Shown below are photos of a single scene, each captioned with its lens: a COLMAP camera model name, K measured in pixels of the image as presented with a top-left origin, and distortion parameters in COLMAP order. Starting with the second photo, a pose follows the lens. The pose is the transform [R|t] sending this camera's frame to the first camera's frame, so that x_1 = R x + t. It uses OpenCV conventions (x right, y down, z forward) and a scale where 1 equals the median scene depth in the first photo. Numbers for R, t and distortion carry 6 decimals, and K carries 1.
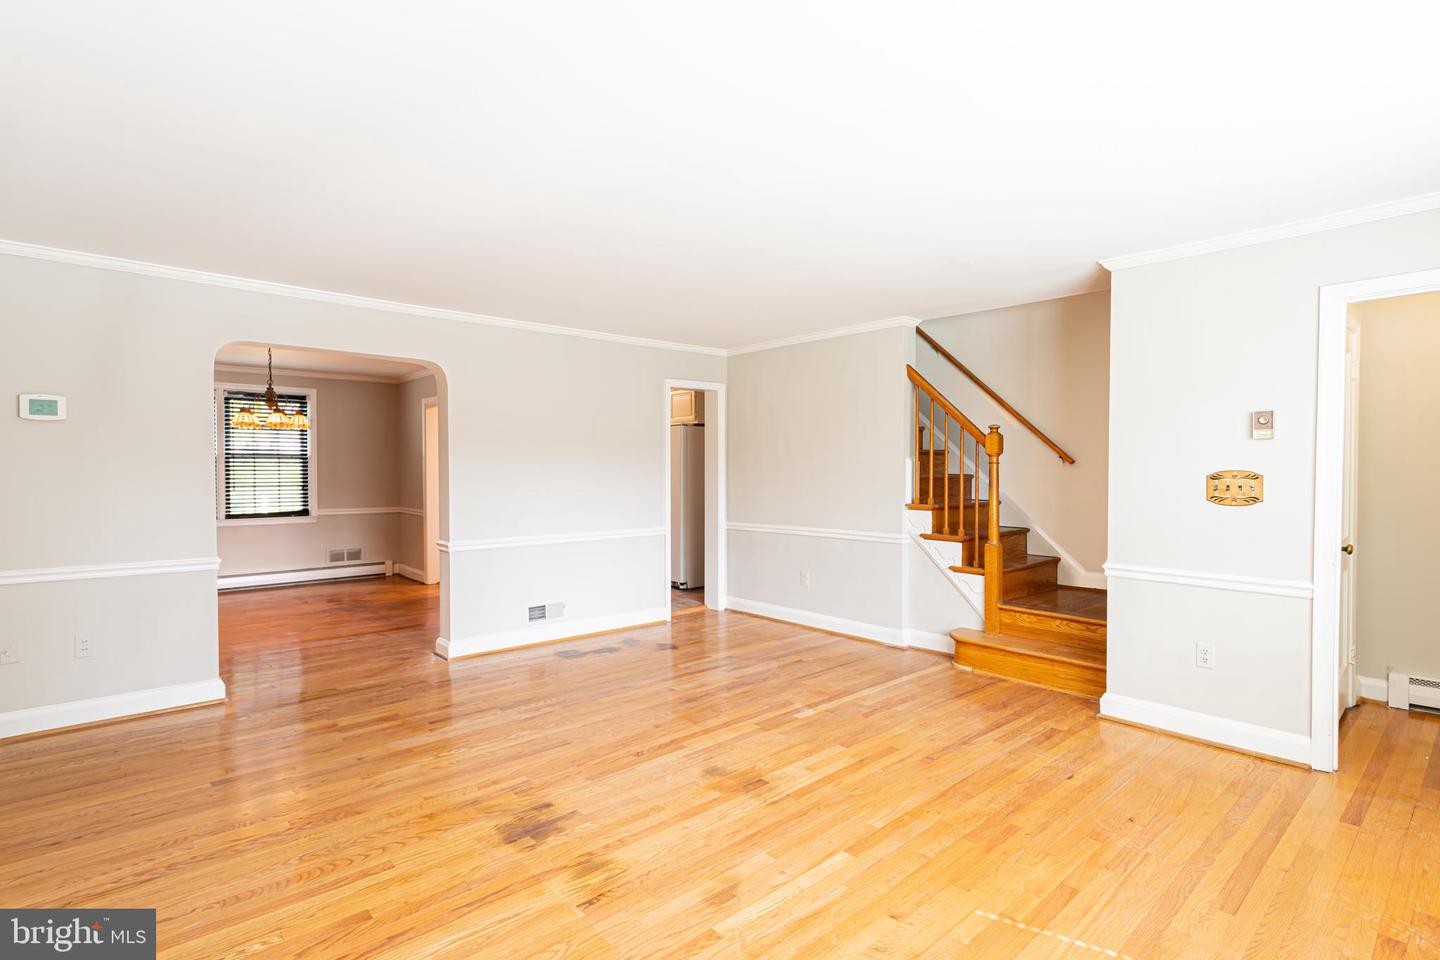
lens RADIAL K [[719.0, 0, 720.0], [0, 719.0, 480.0], [0, 0, 1]] dist [0.001399, 0.000332]
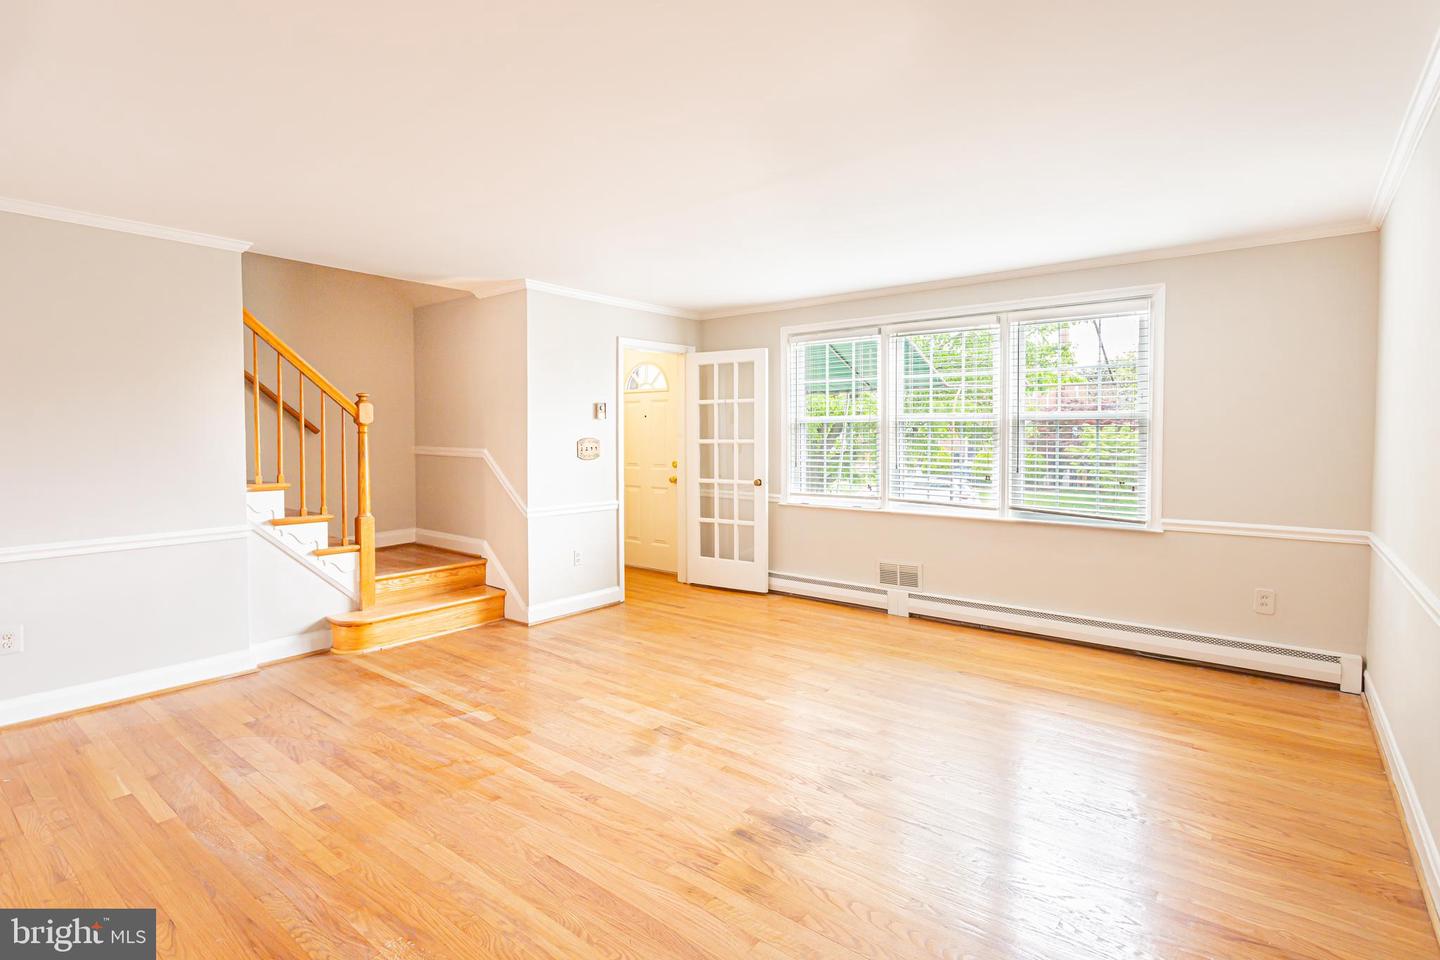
lens RADIAL K [[695.2, 0, 722.2], [0, 695.2, 452.4], [0, 0, 1]] dist [0.000909, 0.000534]
pose [[-0.171714, -0.021132, 0.984920, -0.799905], [0.022736, 0.999419, 0.025407, -0.012178], [-0.984884, 0.026756, -0.171134, 0.889404]]
